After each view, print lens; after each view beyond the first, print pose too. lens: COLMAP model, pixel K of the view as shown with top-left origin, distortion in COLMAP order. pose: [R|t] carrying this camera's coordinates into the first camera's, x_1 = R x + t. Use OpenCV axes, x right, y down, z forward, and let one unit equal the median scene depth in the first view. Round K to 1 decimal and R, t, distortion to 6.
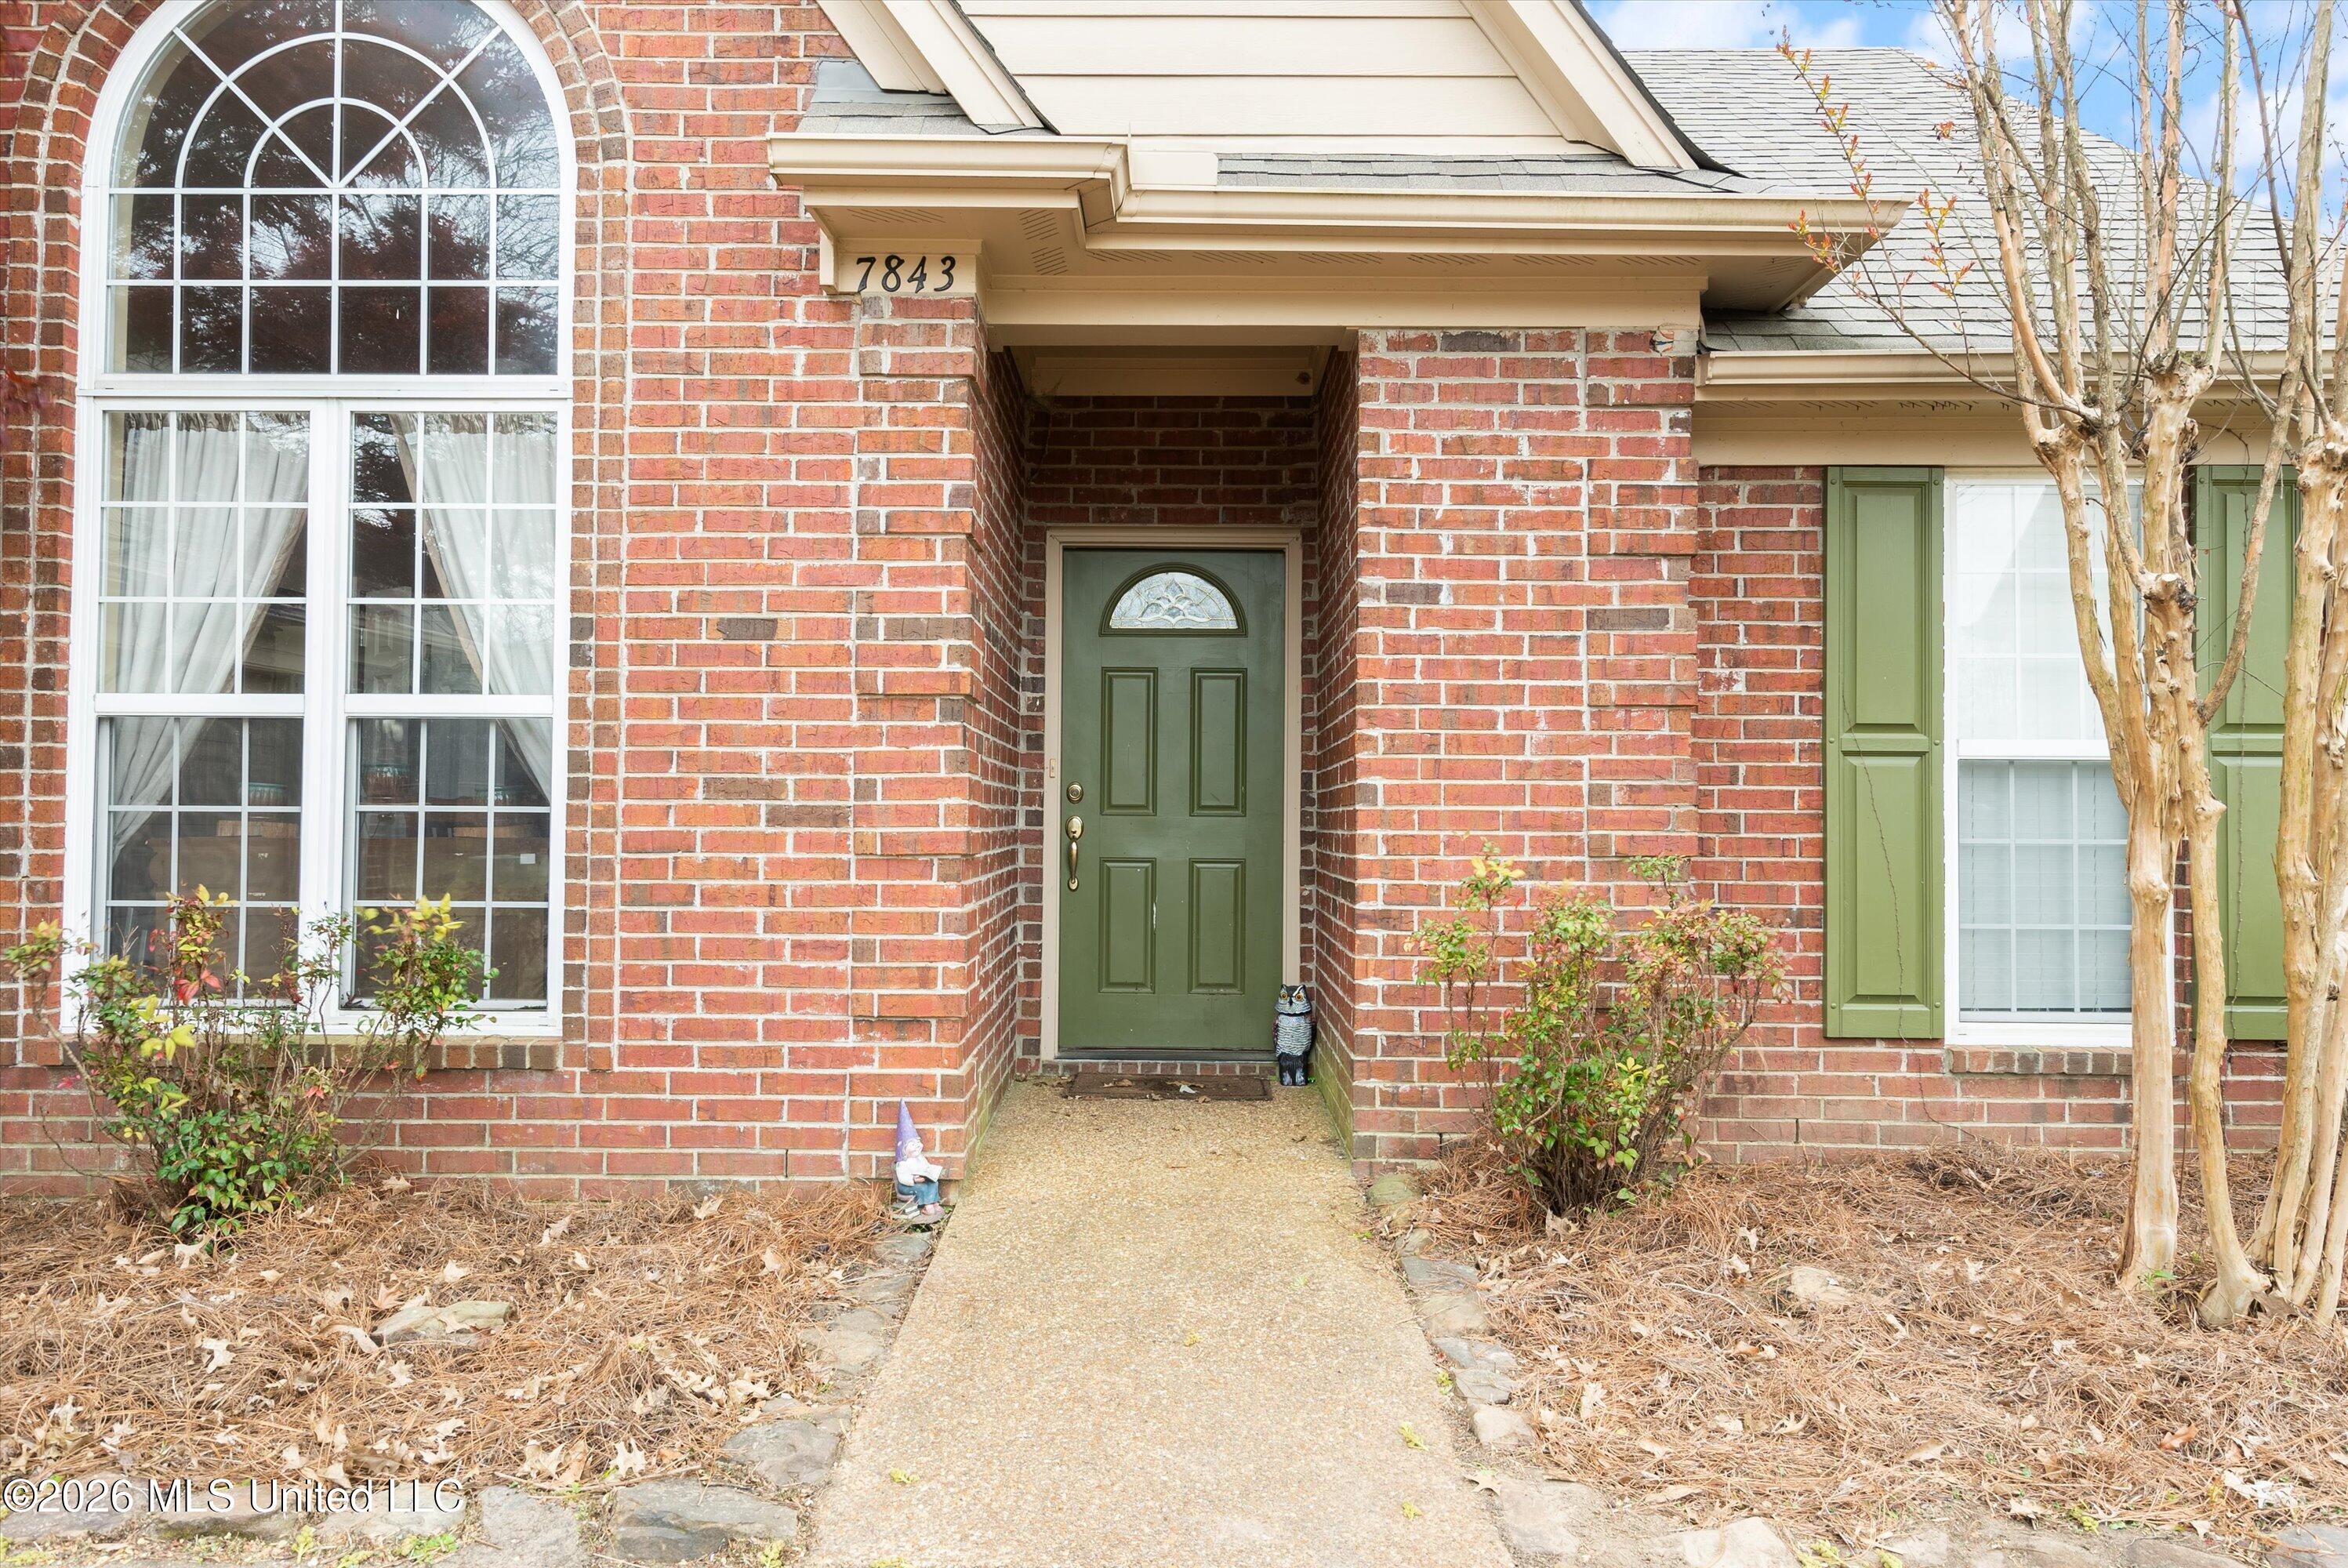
lens RADIAL K [[1700.0, 0, 1174.0], [0, 1700.0, 784.0], [0, 0, 1]] dist [0.005240, 0.000556]
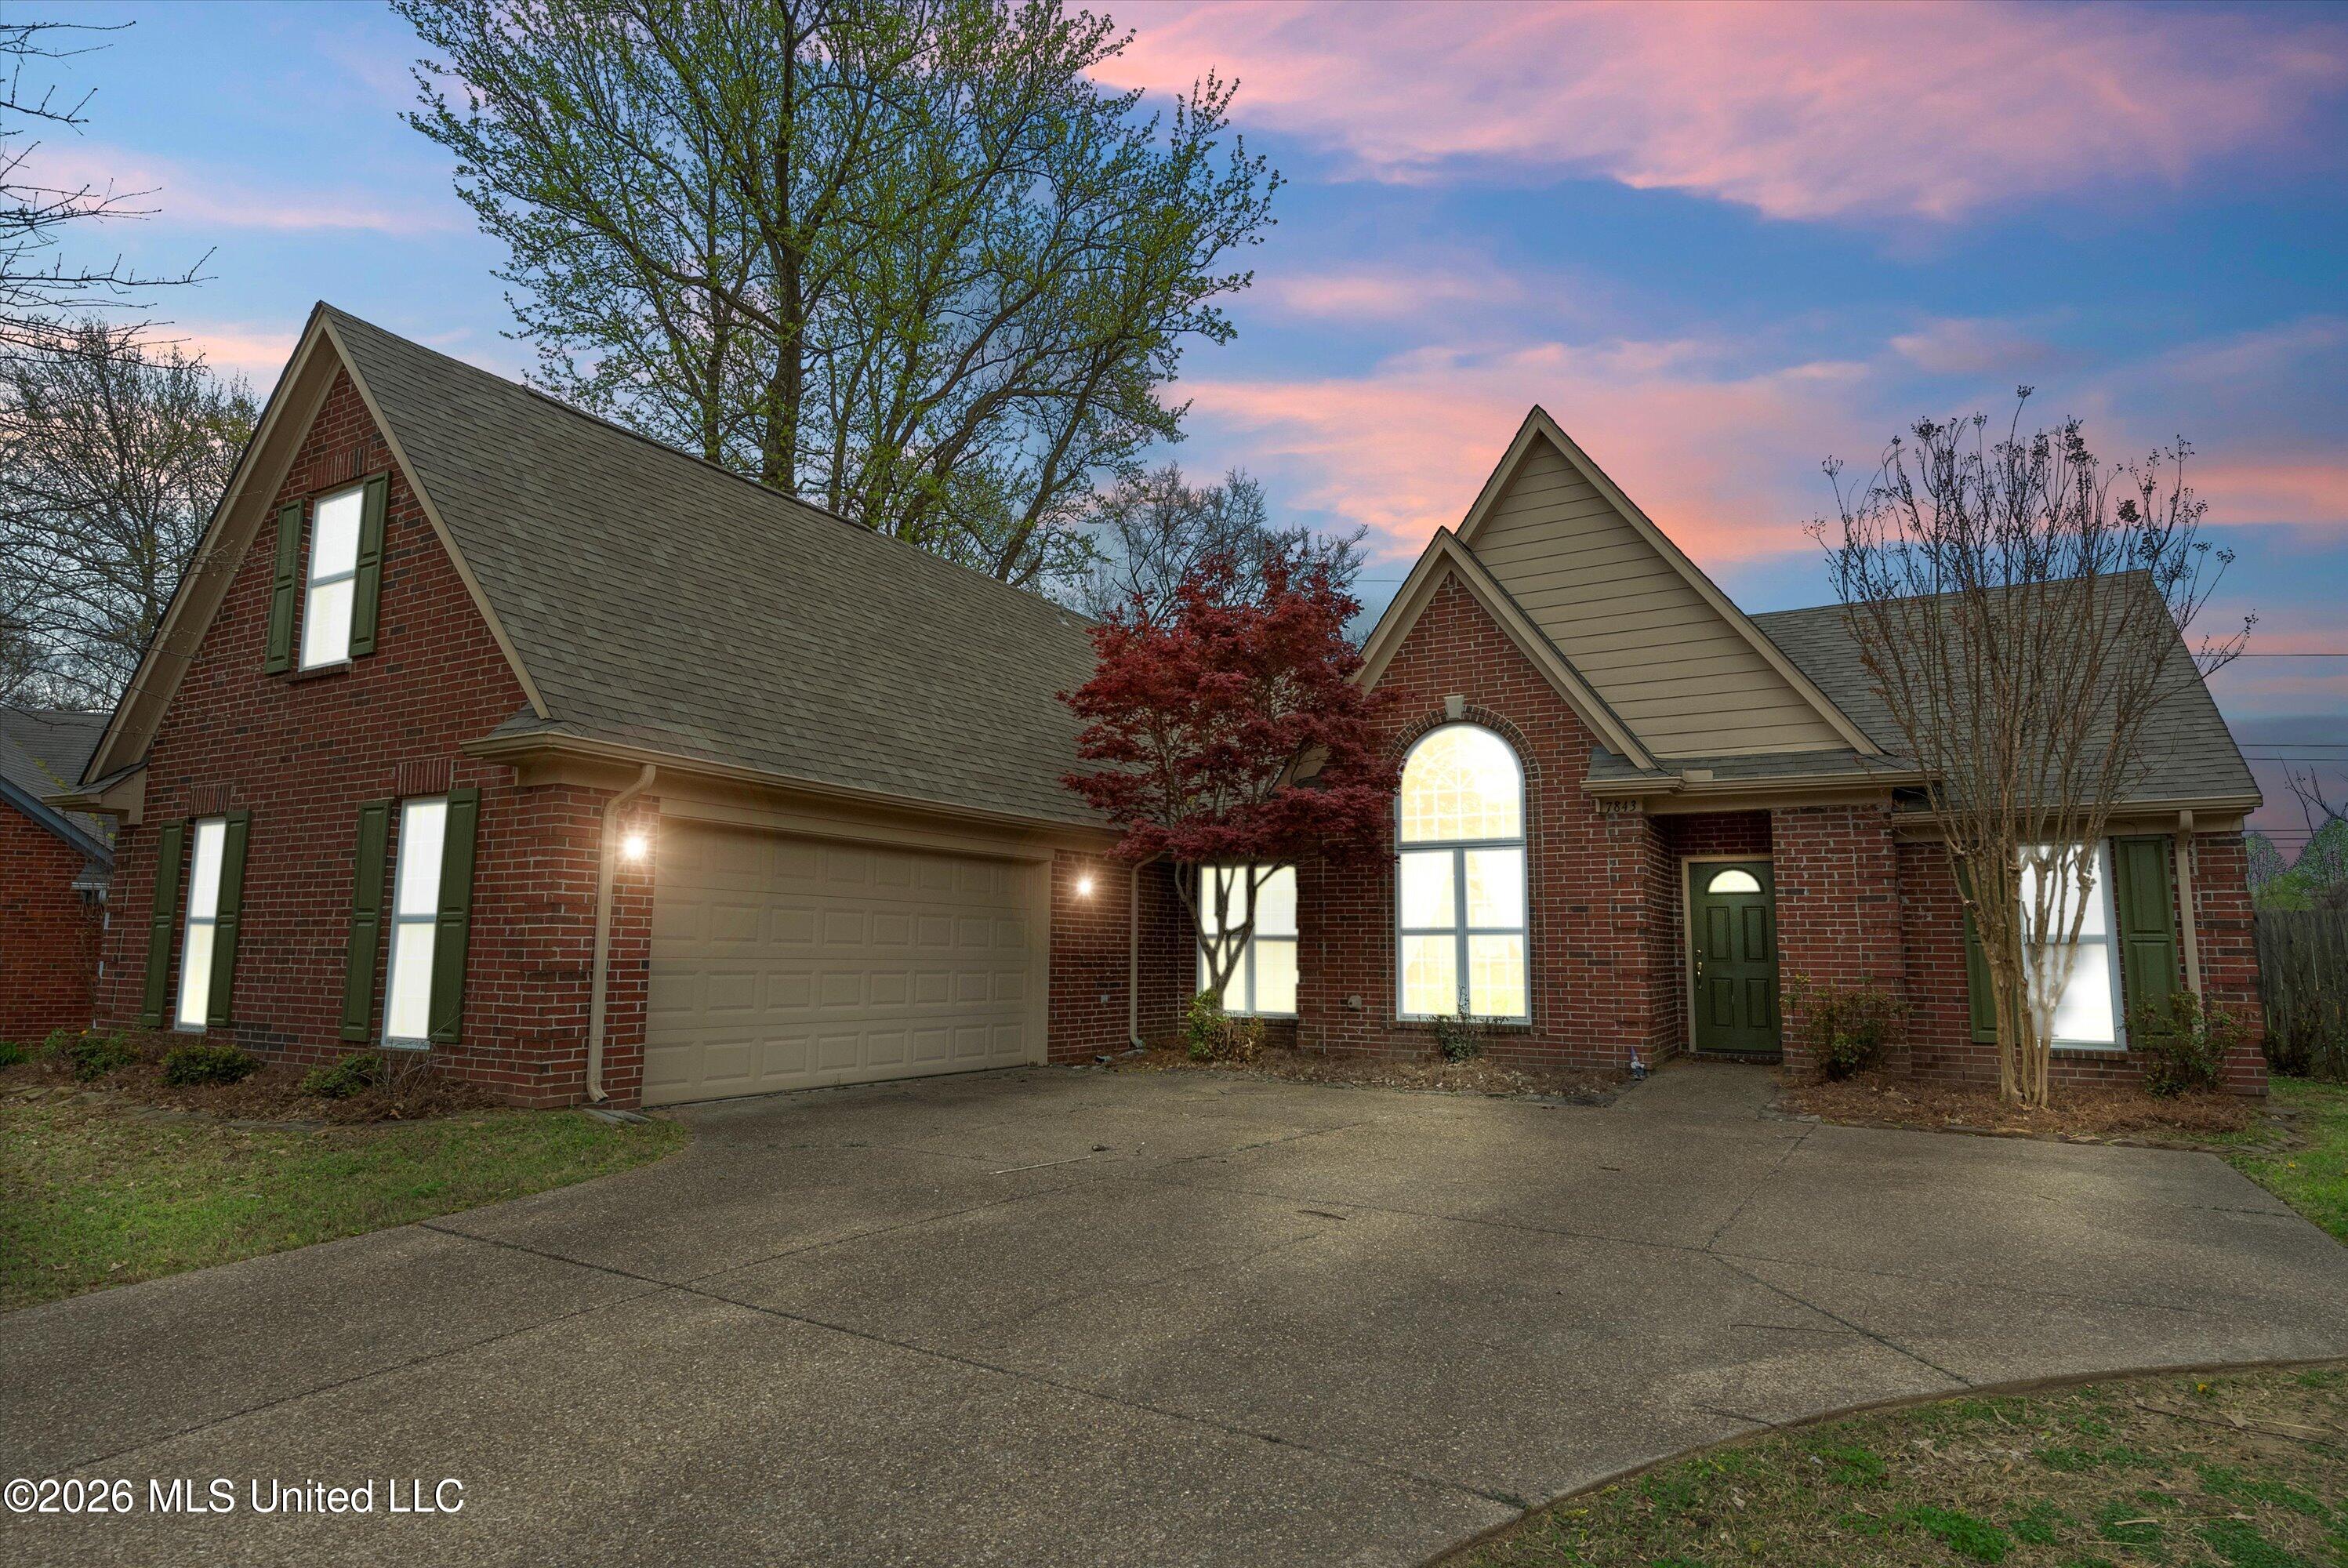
lens RADIAL K [[1271.7, 0, 1174.0], [0, 1271.7, 784.0], [0, 0, 1]] dist [-0.001269, 0.000195]
pose [[0.867372, -0.065121, -0.493381, 0.318474], [0.008208, 0.993139, -0.116653, -0.045242], [0.497593, 0.097132, 0.861955, -1.618621]]
